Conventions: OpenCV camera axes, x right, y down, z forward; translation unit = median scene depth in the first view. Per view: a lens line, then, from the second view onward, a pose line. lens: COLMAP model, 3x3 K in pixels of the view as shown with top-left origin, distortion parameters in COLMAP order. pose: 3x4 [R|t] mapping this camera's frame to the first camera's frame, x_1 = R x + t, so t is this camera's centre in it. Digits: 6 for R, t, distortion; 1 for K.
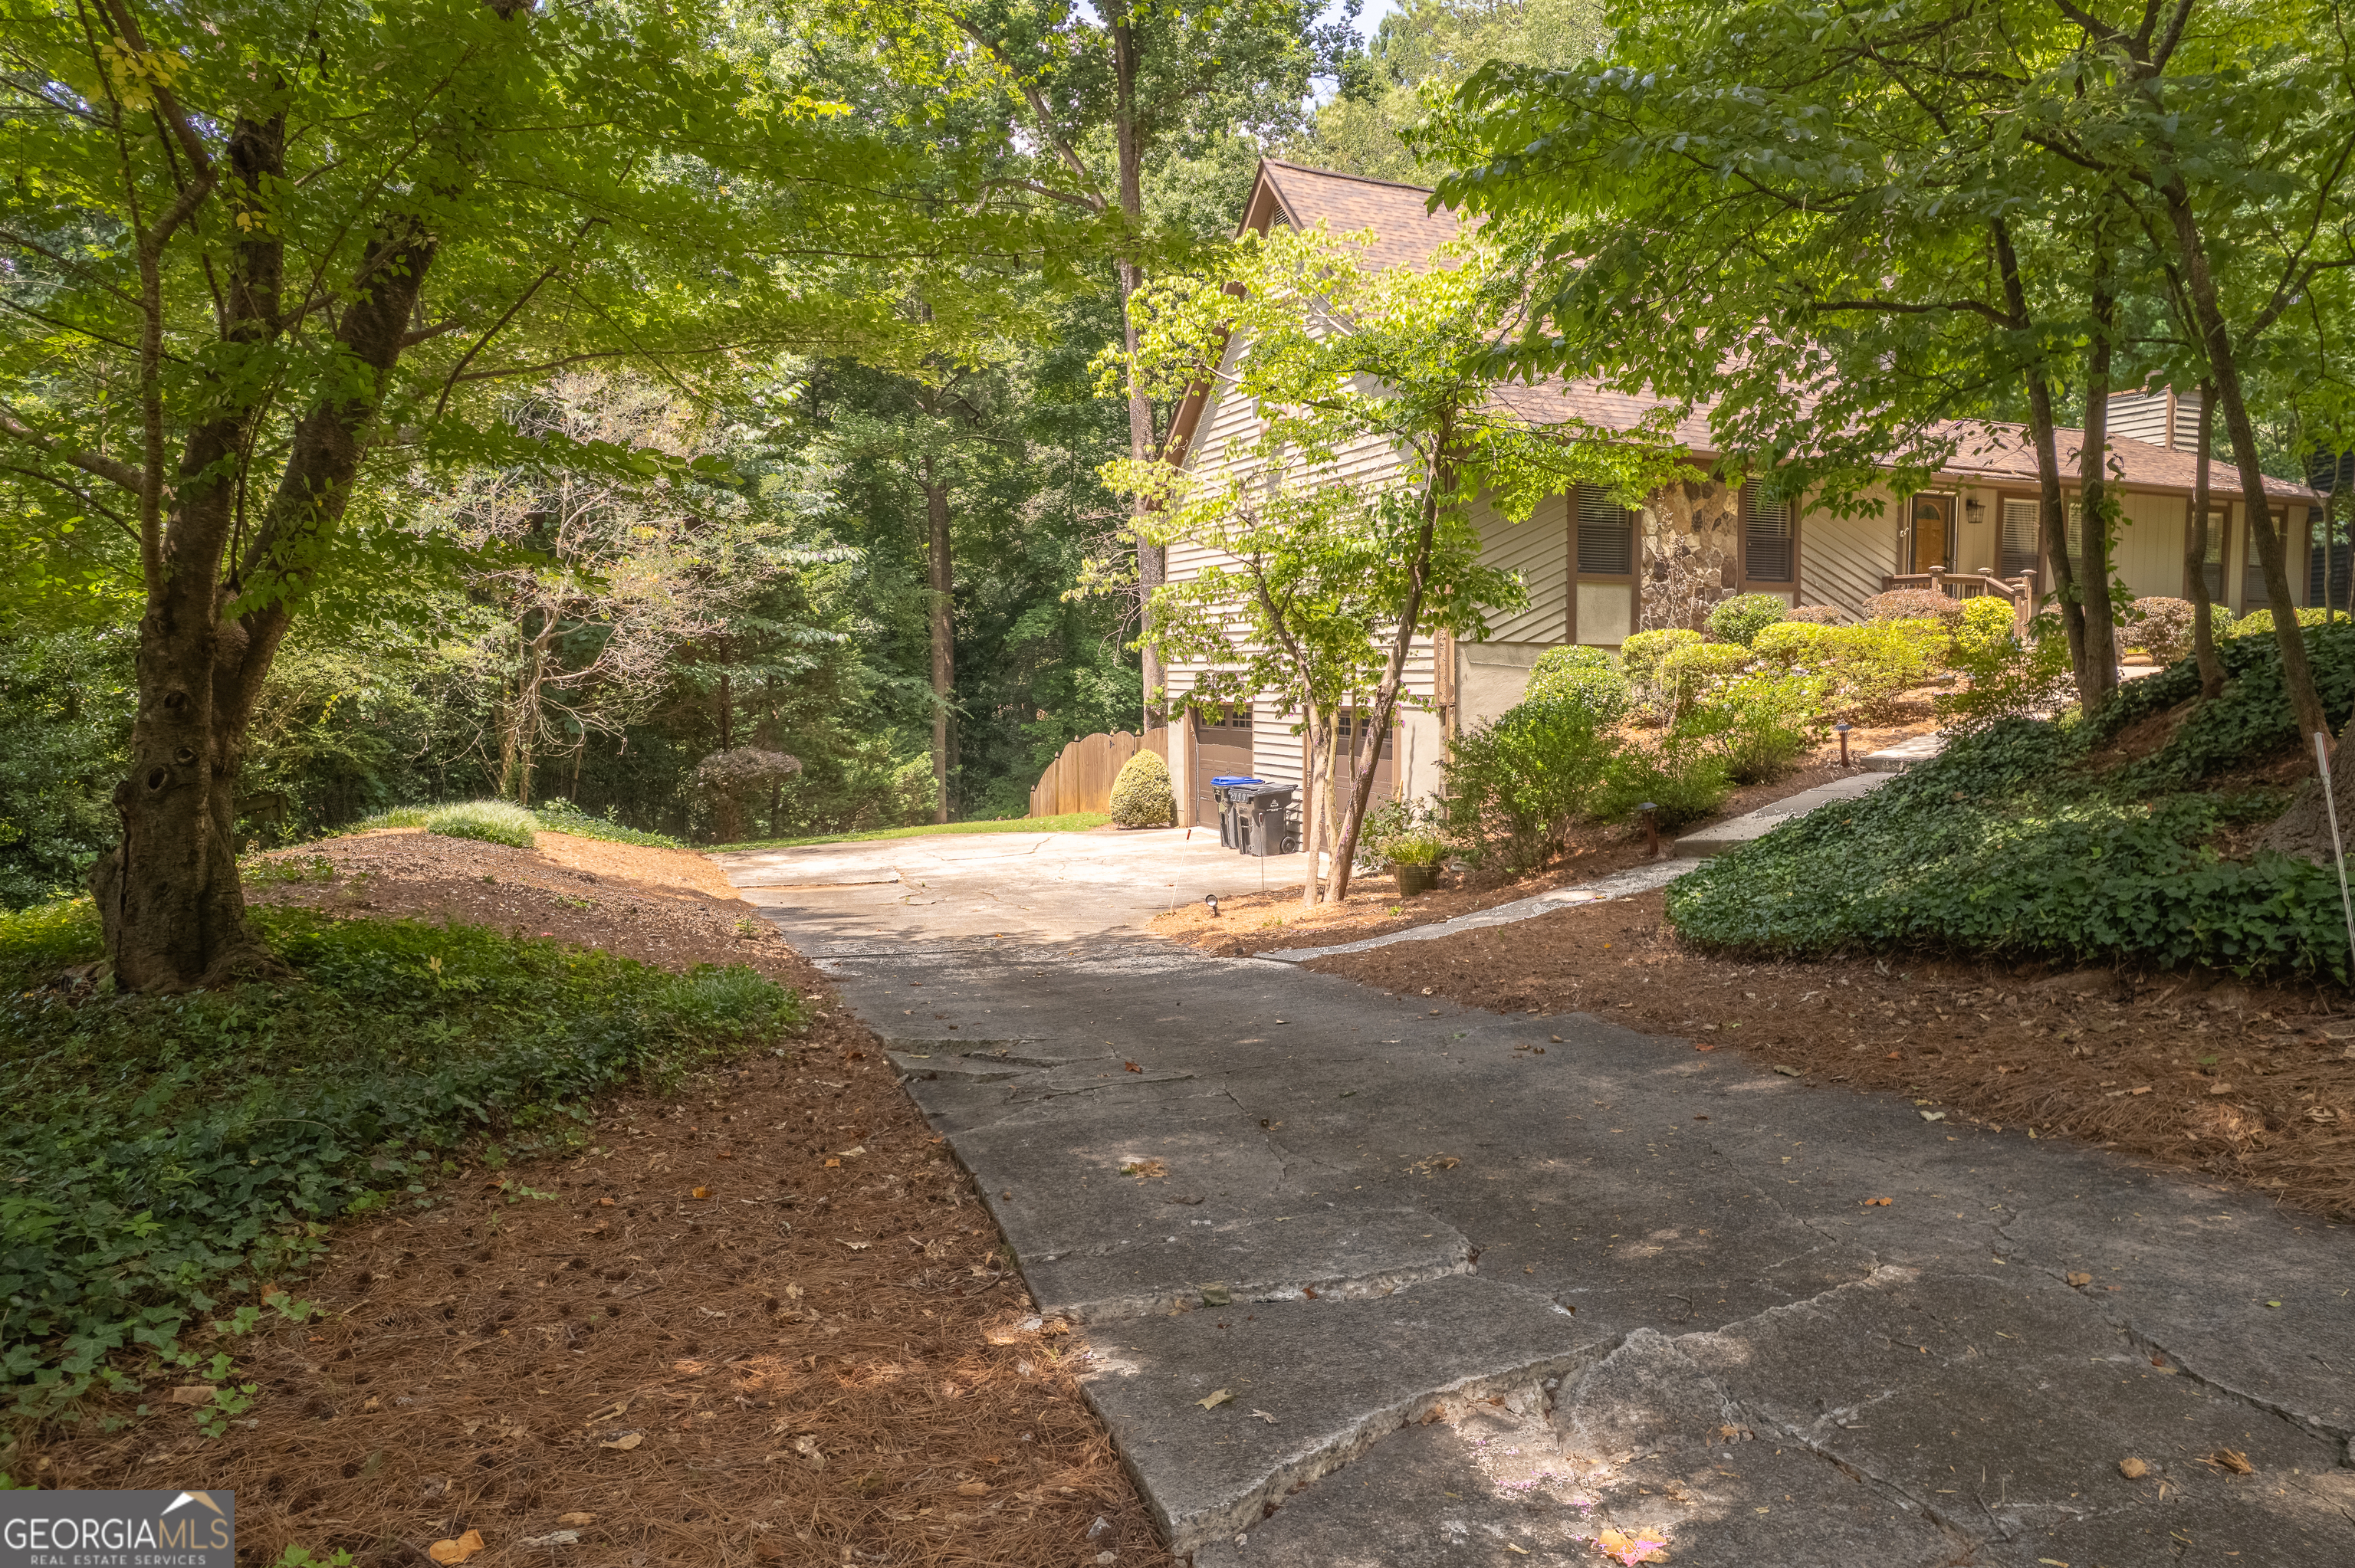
lens RADIAL K [[1523.6, 0, 1176.8], [0, 1523.6, 743.0], [0, 0, 1]] dist [-0.050739, -0.000118]
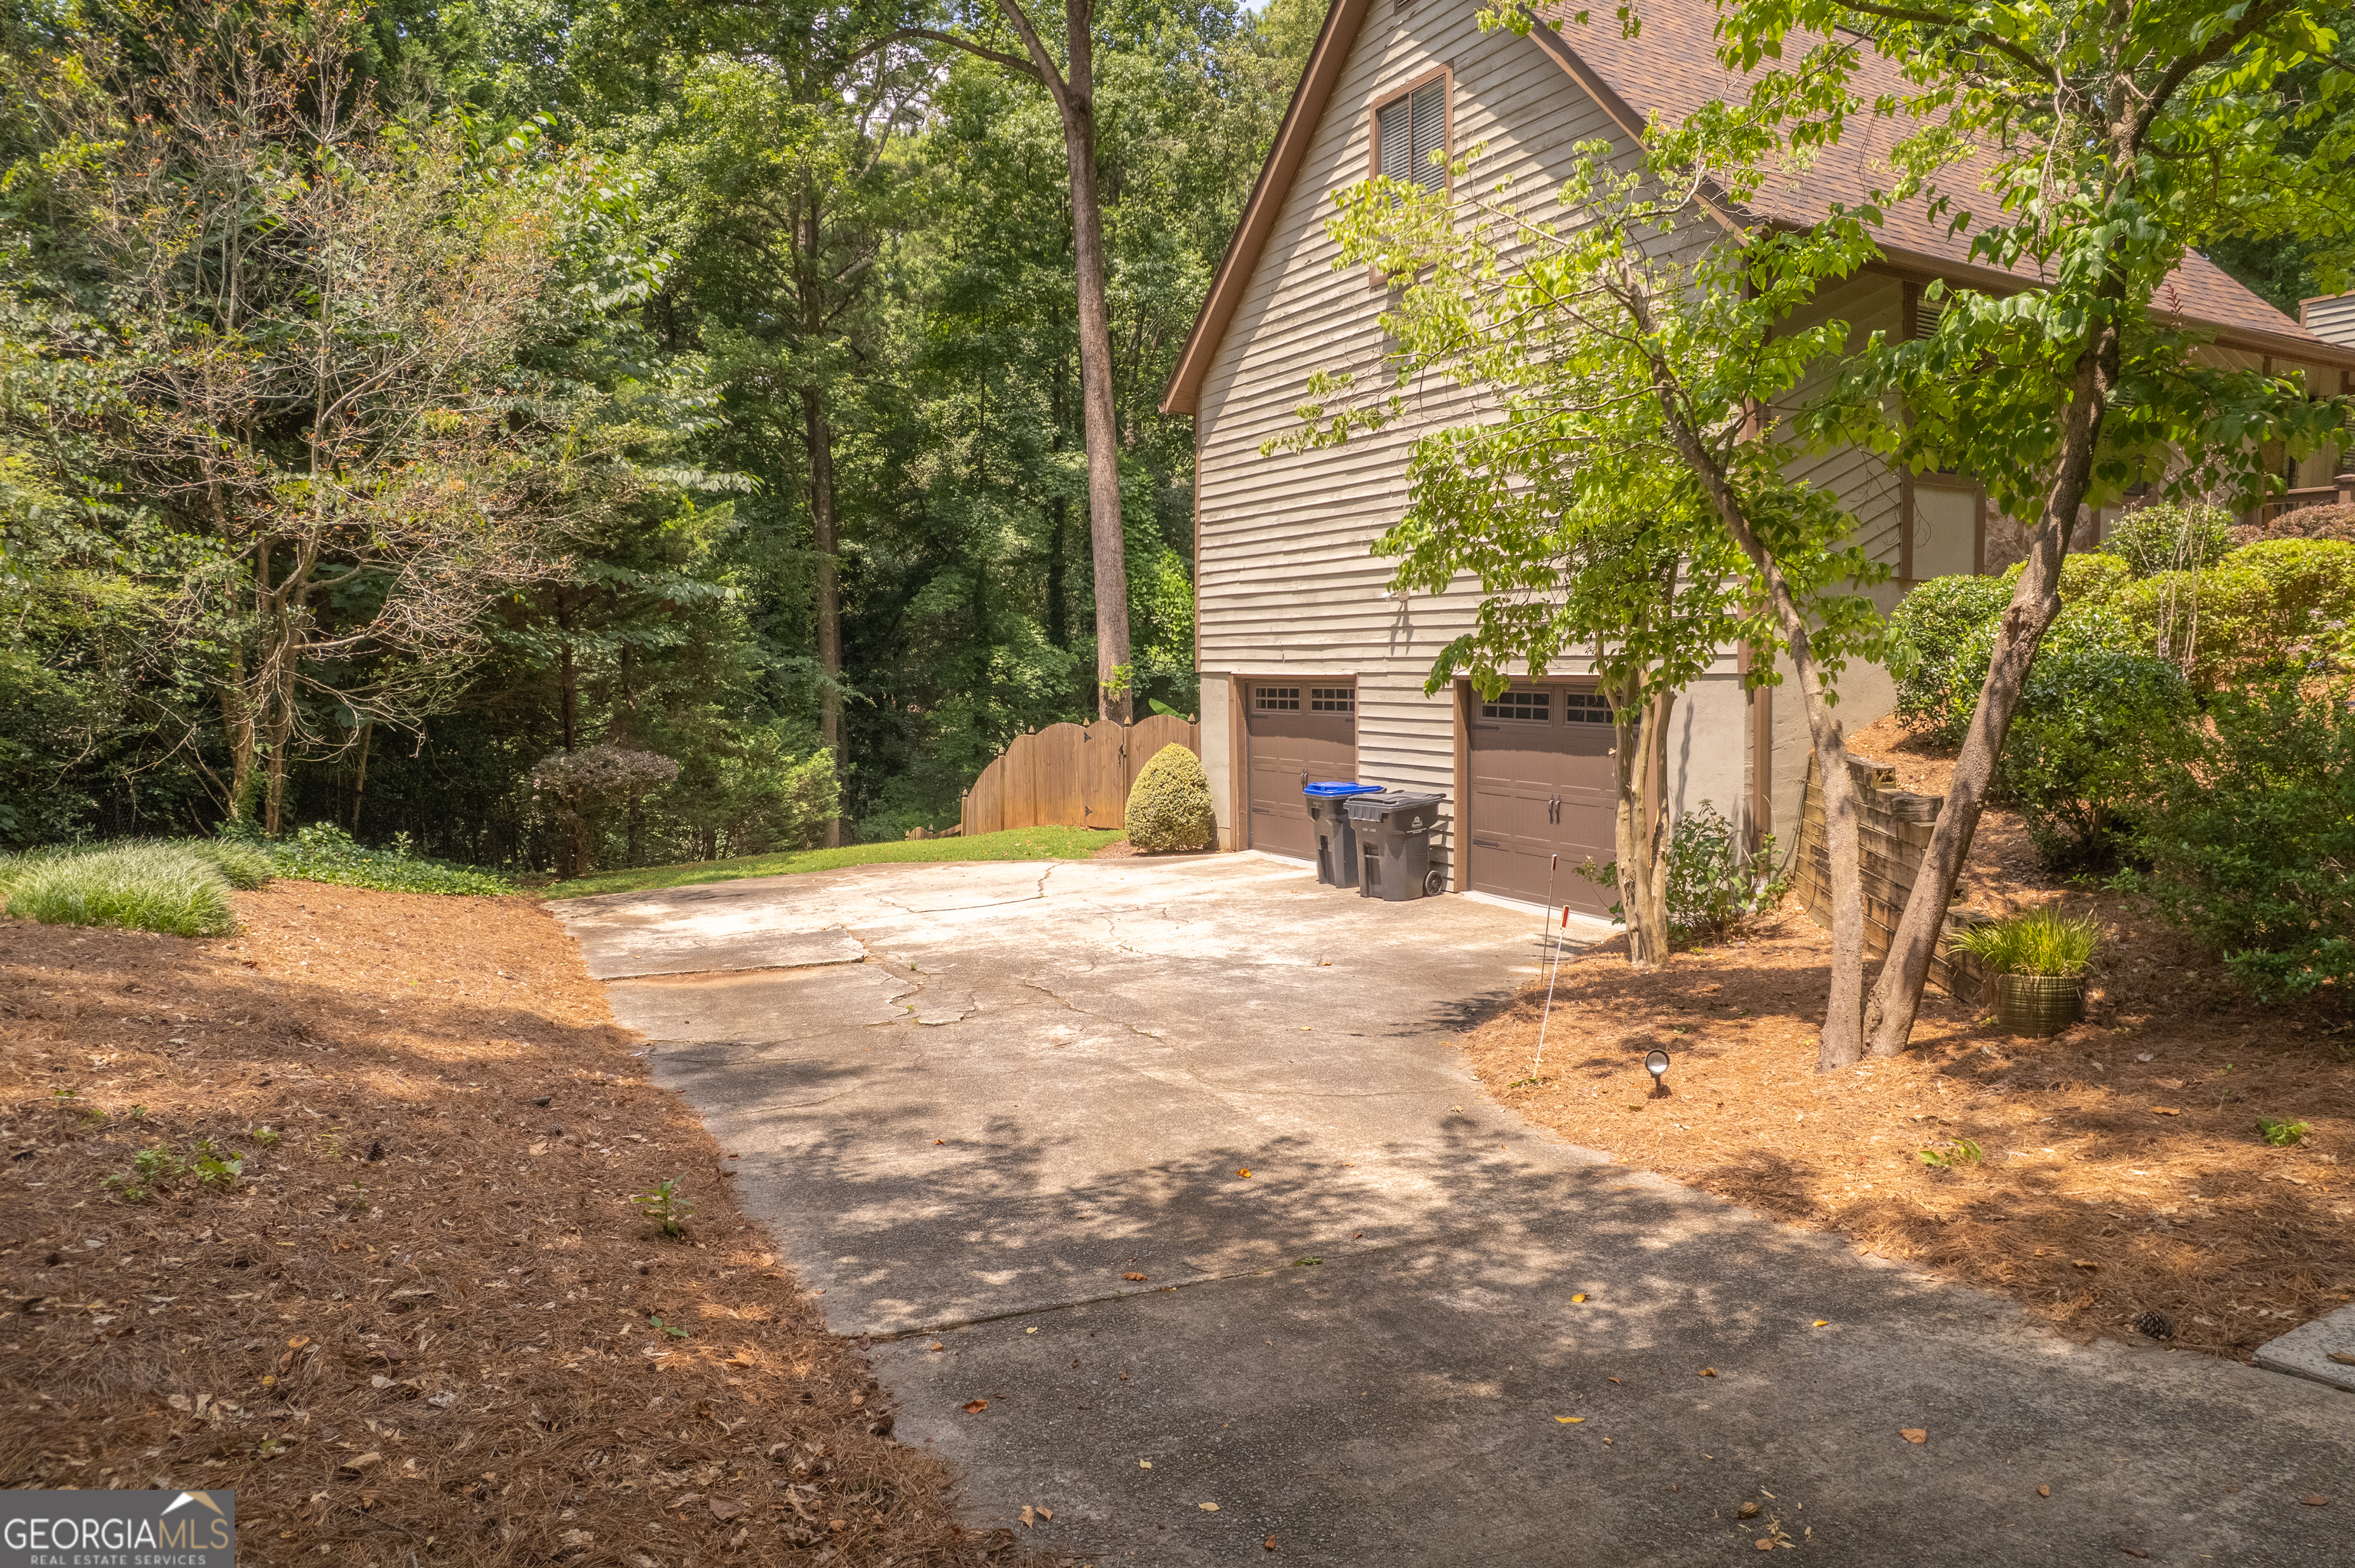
lens RADIAL K [[1523.6, 0, 1176.8], [0, 1523.6, 743.0], [0, 0, 1]] dist [-0.050739, -0.000118]
pose [[0.995191, -0.008593, 0.097579, -0.089272], [0.008067, 0.999951, 0.005781, -0.000202], [-0.097624, -0.004966, 0.995211, 0.284601]]
